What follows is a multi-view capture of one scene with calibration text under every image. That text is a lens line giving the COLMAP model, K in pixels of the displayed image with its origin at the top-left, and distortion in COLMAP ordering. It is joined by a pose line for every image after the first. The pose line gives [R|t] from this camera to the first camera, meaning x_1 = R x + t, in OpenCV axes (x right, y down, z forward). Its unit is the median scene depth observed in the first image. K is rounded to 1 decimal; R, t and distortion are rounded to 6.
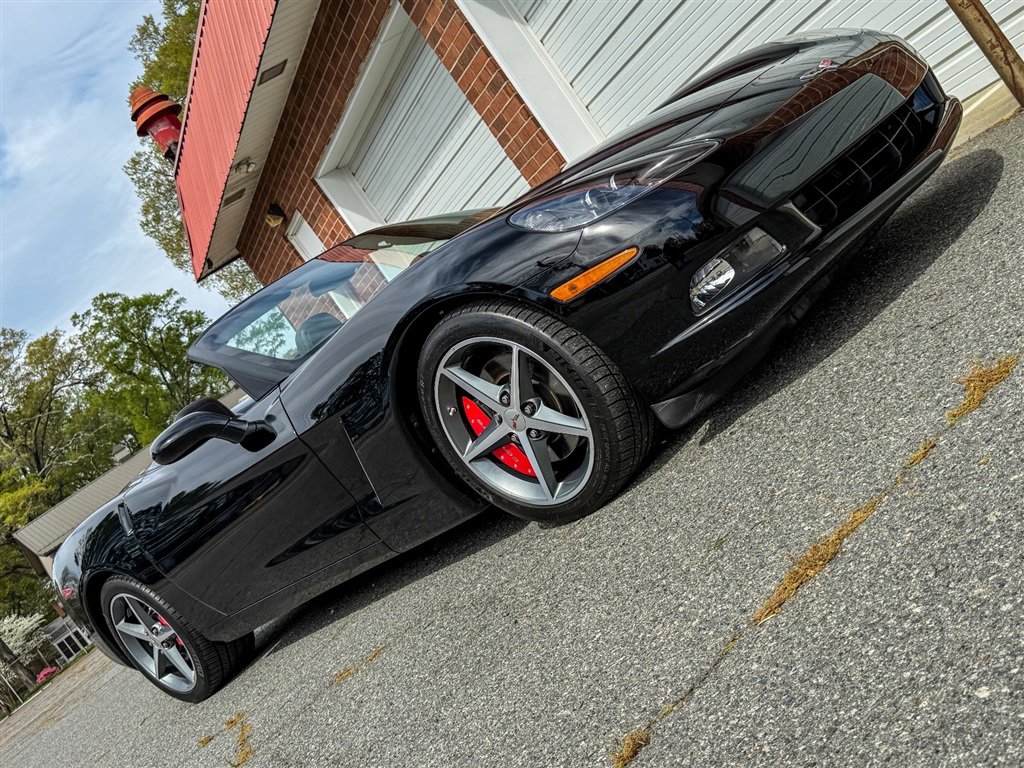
lens RADIAL K [[1073.3, 0, 523.3], [0, 1073.3, 388.4], [0, 0, 1]] dist [0.173288, -0.324196]
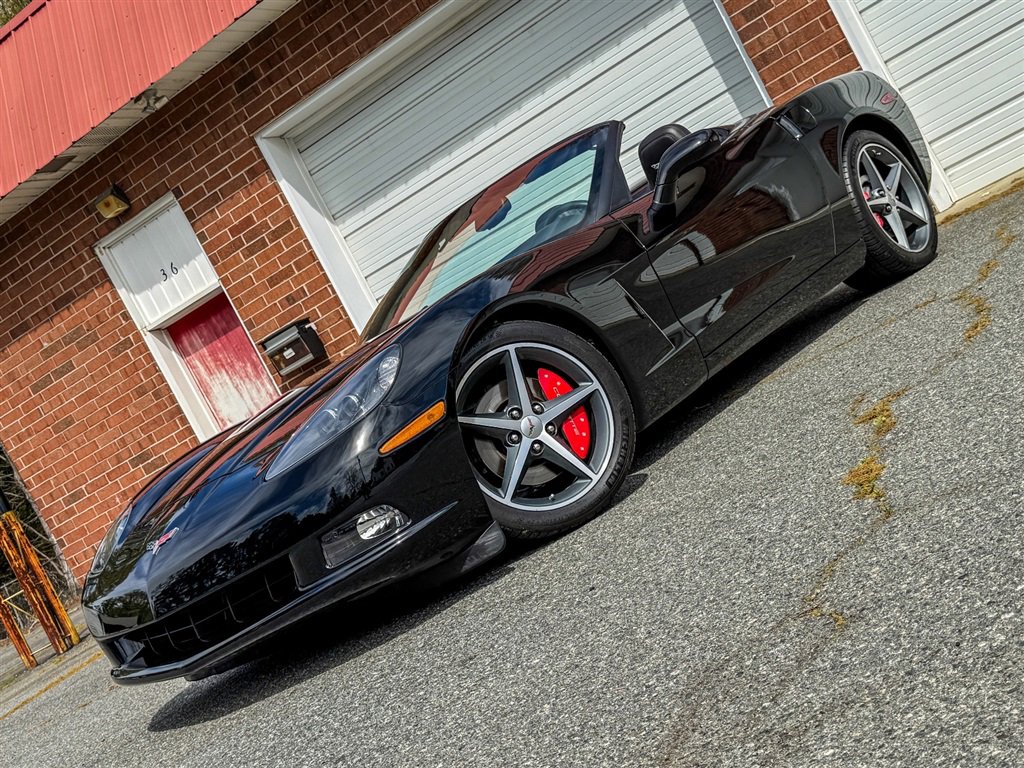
lens RADIAL K [[1333.0, 0, 503.2], [0, 1333.0, 378.2], [0, 0, 1]] dist [0.213505, -0.492646]
pose [[0.847784, 0.218638, 0.483177, -0.677867], [-0.005335, 0.914537, -0.404468, 0.480346], [-0.530315, 0.340324, 0.776496, 0.388220]]
